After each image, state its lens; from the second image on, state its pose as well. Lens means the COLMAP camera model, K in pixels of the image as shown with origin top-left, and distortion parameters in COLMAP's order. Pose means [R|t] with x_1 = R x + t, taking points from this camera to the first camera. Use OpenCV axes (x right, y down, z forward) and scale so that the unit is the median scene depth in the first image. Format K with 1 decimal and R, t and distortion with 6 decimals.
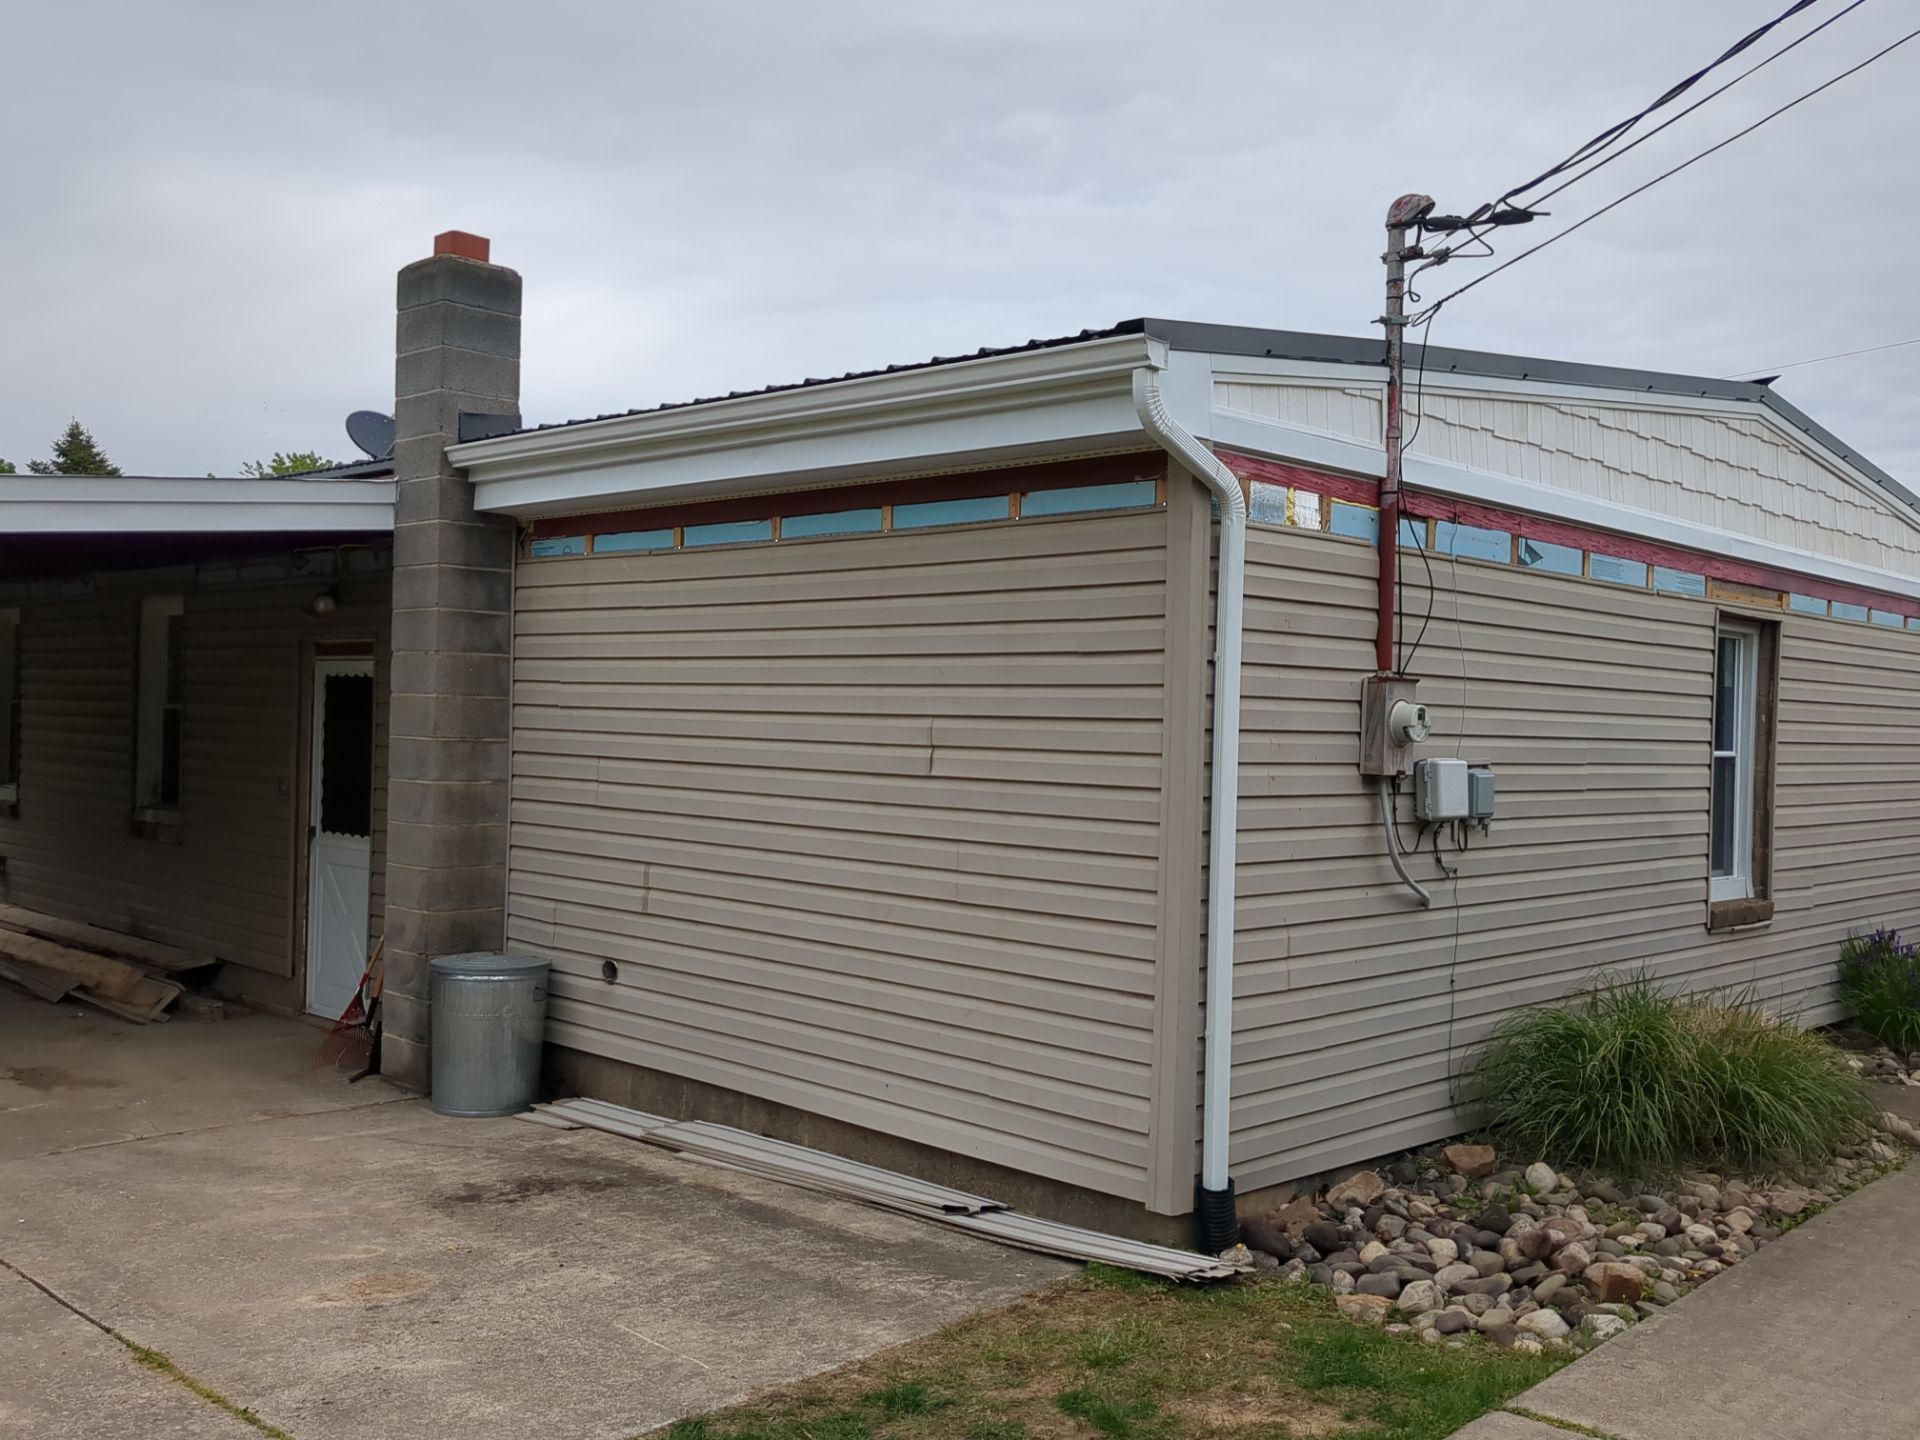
lens RADIAL K [[1714.2, 0, 1006.8], [0, 1714.2, 723.5], [0, 0, 1]] dist [0.048663, -0.010410]
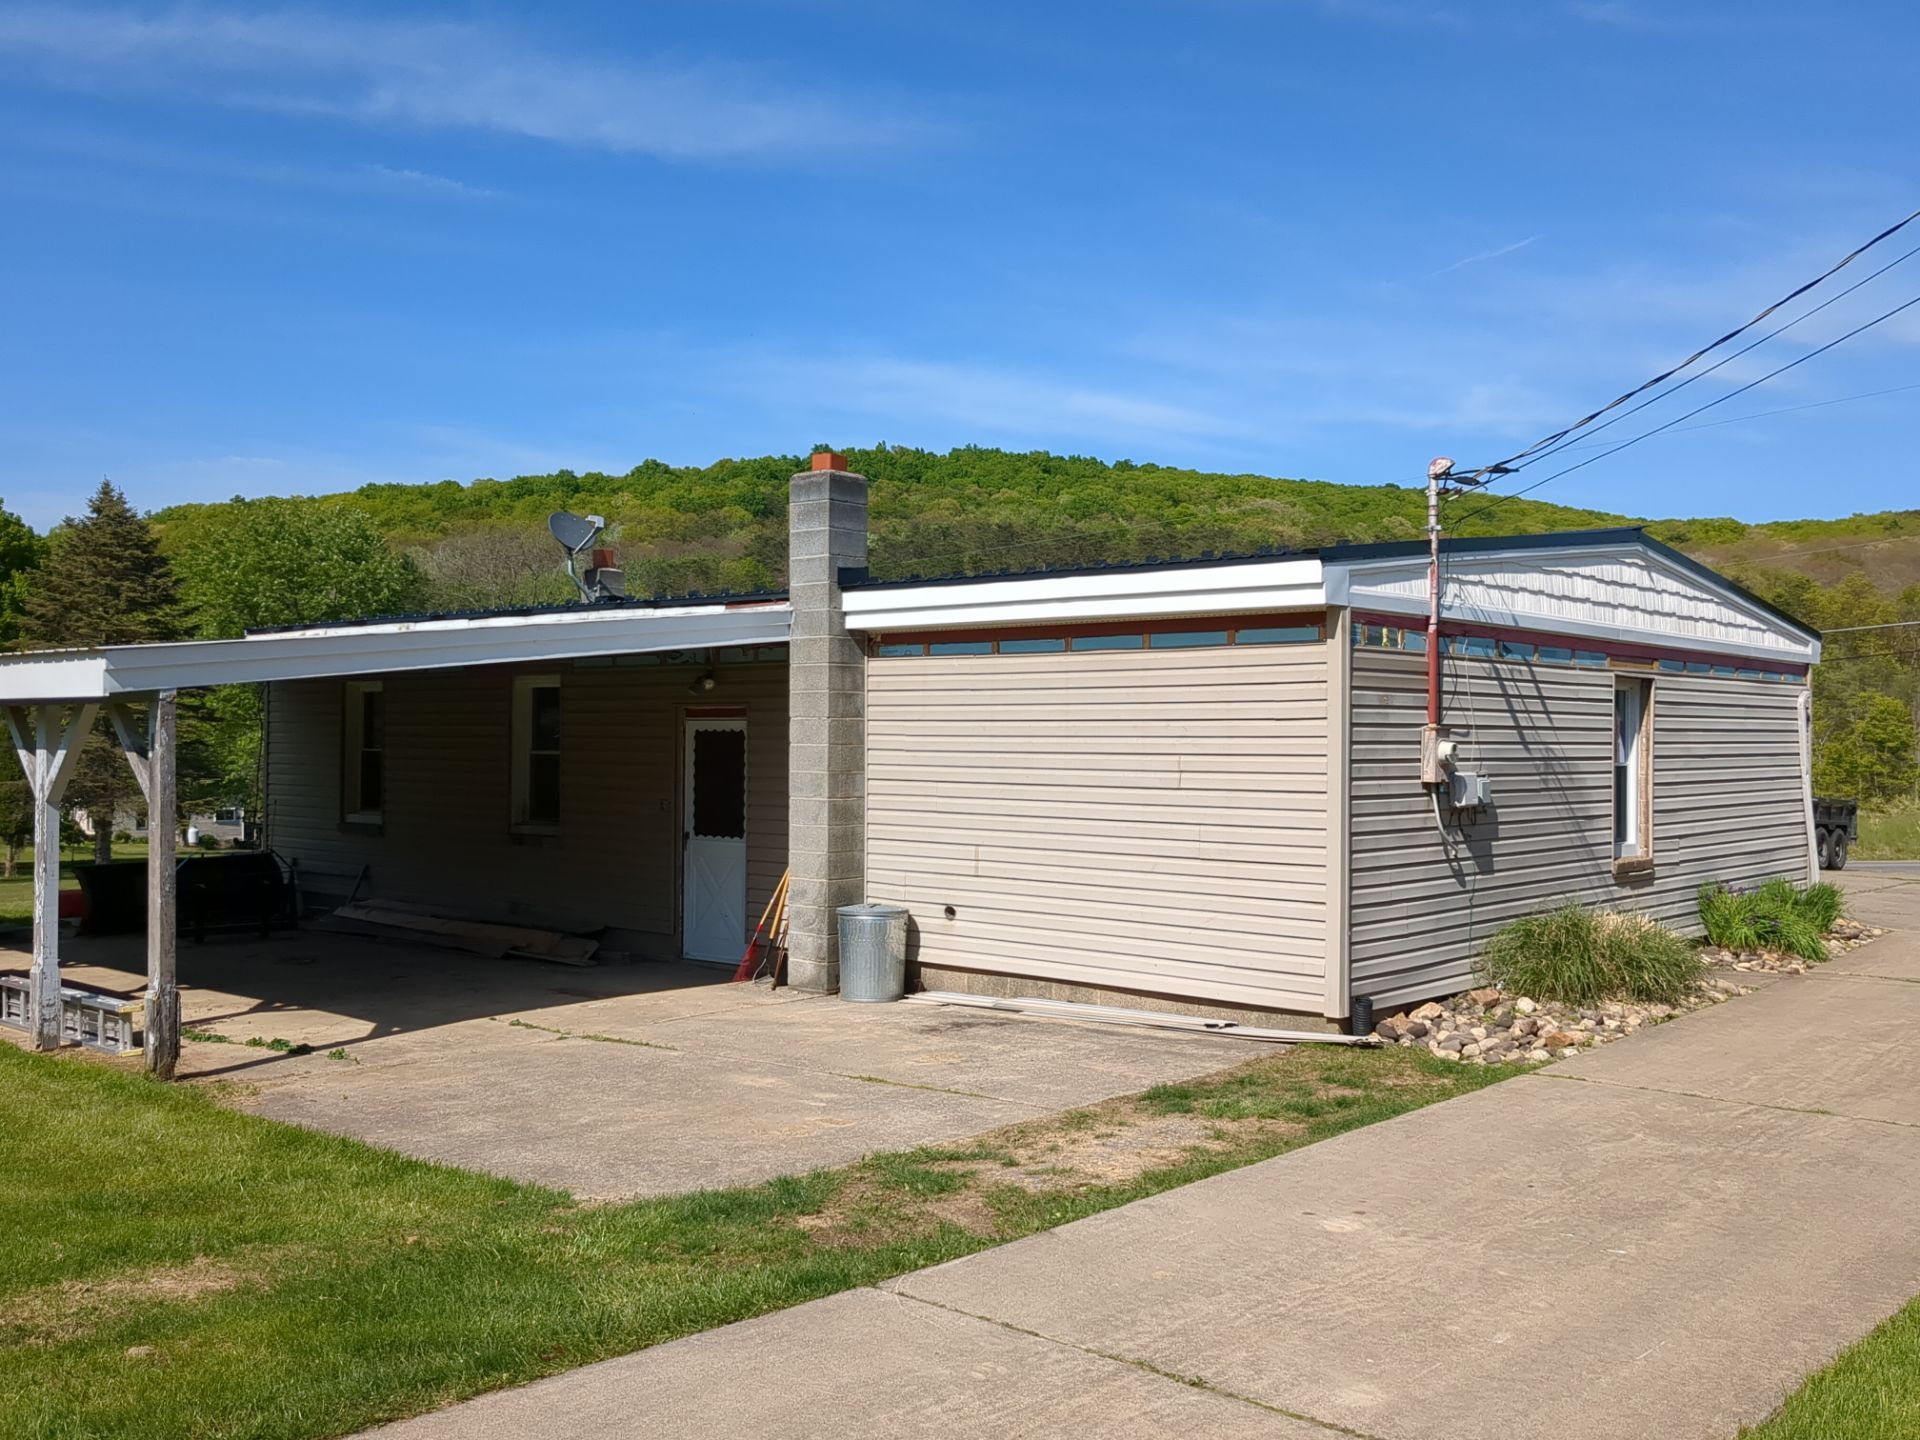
lens RADIAL K [[1738.4, 0, 970.9], [0, 1738.4, 725.6], [0, 0, 1]] dist [0.075251, -0.202579]
pose [[0.999006, -0.018663, 0.040480, -0.305364], [0.019047, 0.999777, -0.009112, -0.019828], [-0.040301, 0.009873, 0.999139, -0.726070]]
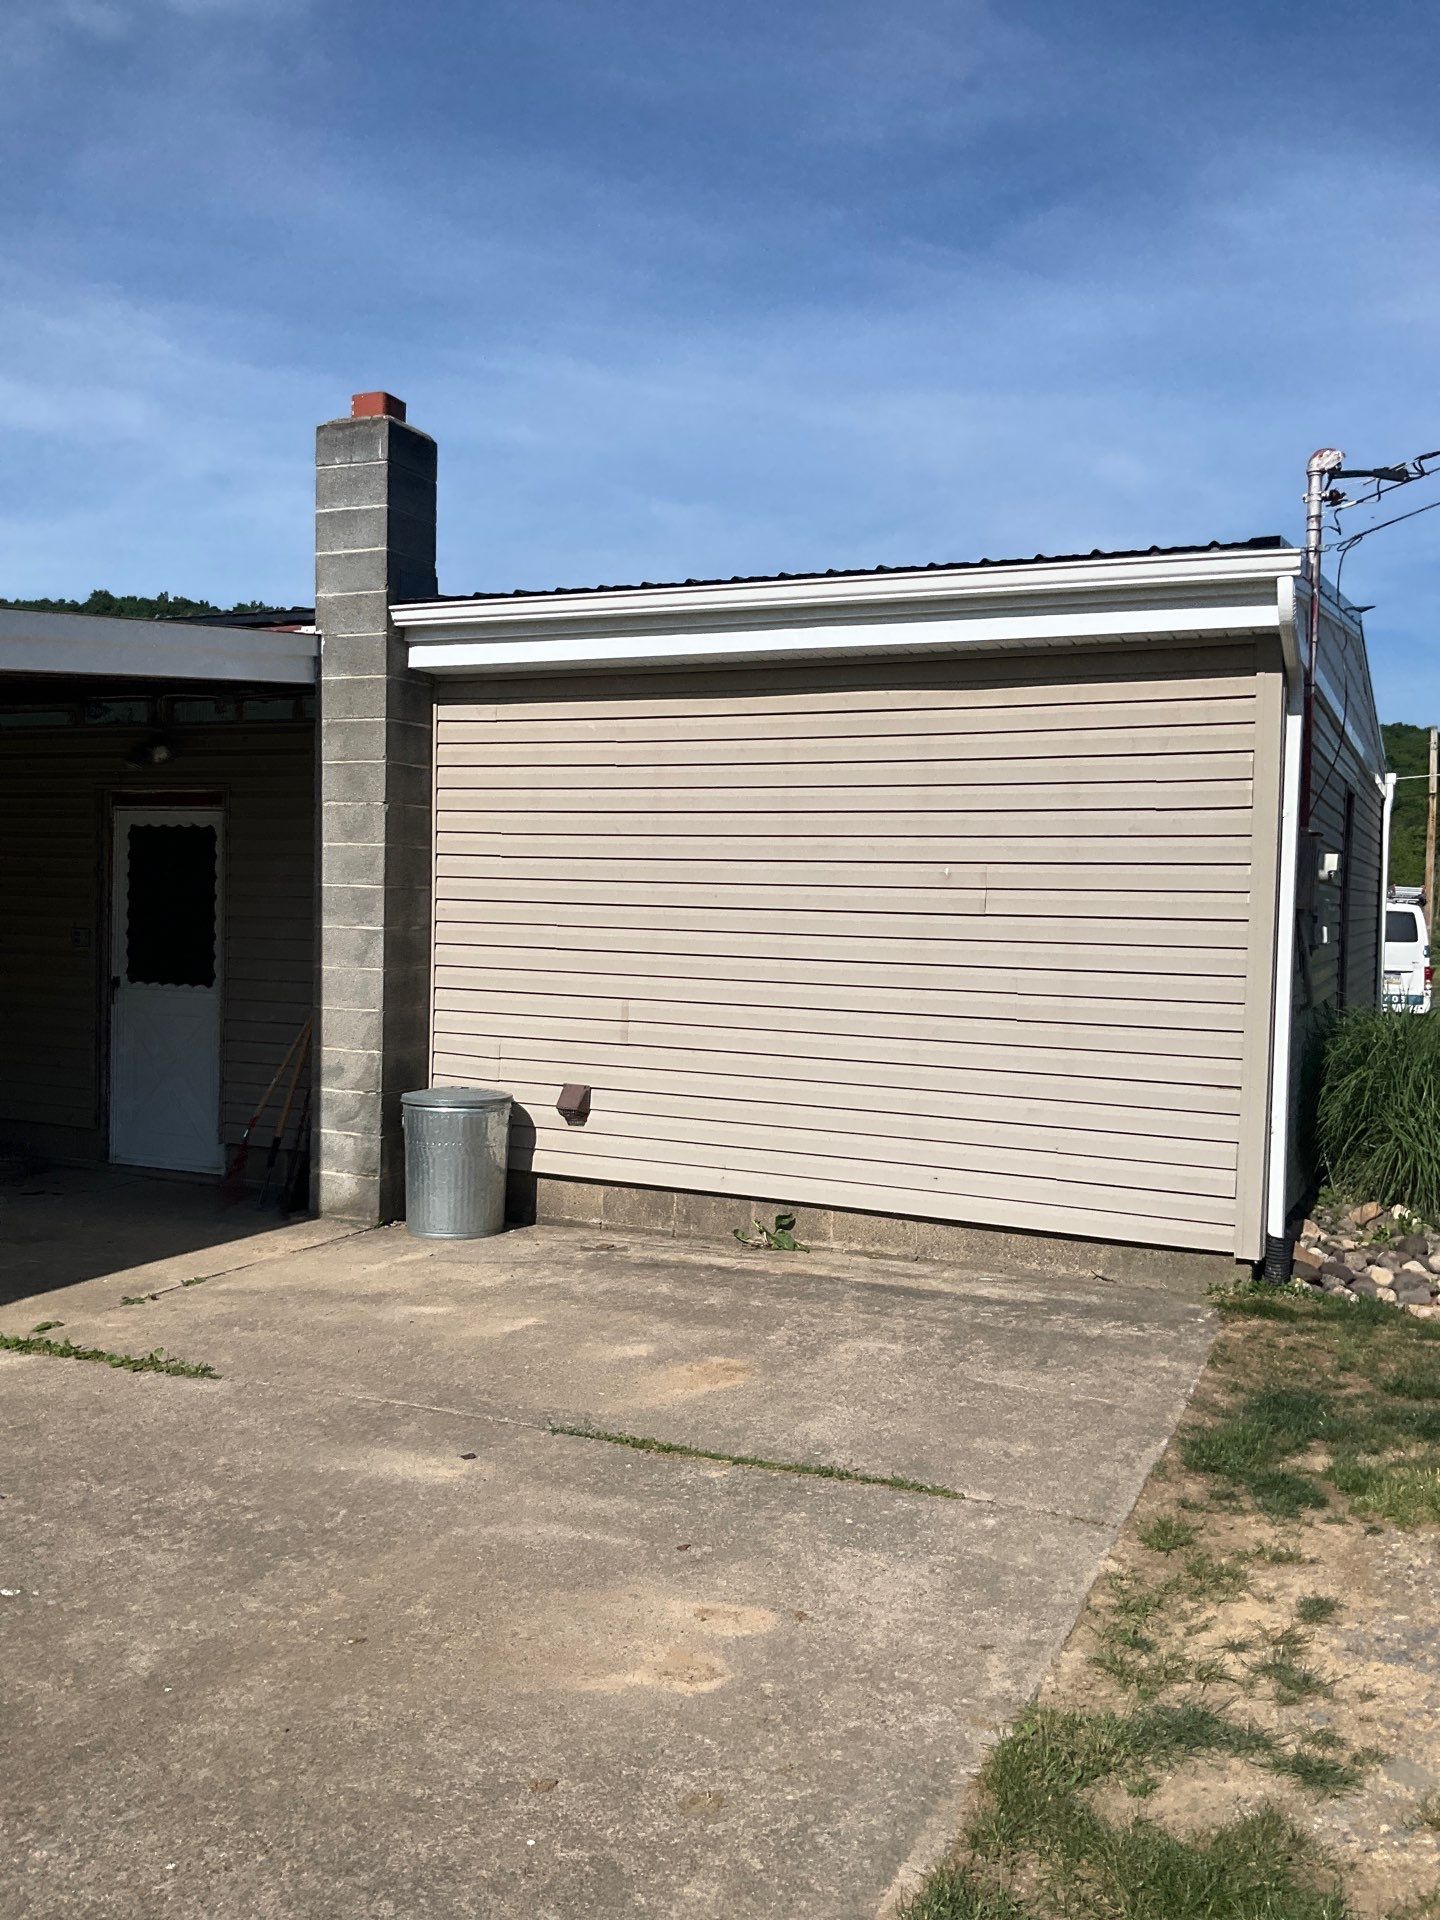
lens RADIAL K [[1525.2, 0, 720.0], [0, 1525.2, 951.7], [0, 0, 1]] dist [0.082207, -0.119096]
pose [[0.943273, -0.017807, 0.331539, -0.520420], [0.003082, 0.998987, 0.044888, 0.008326], [-0.332003, -0.041320, 0.942373, 0.063842]]
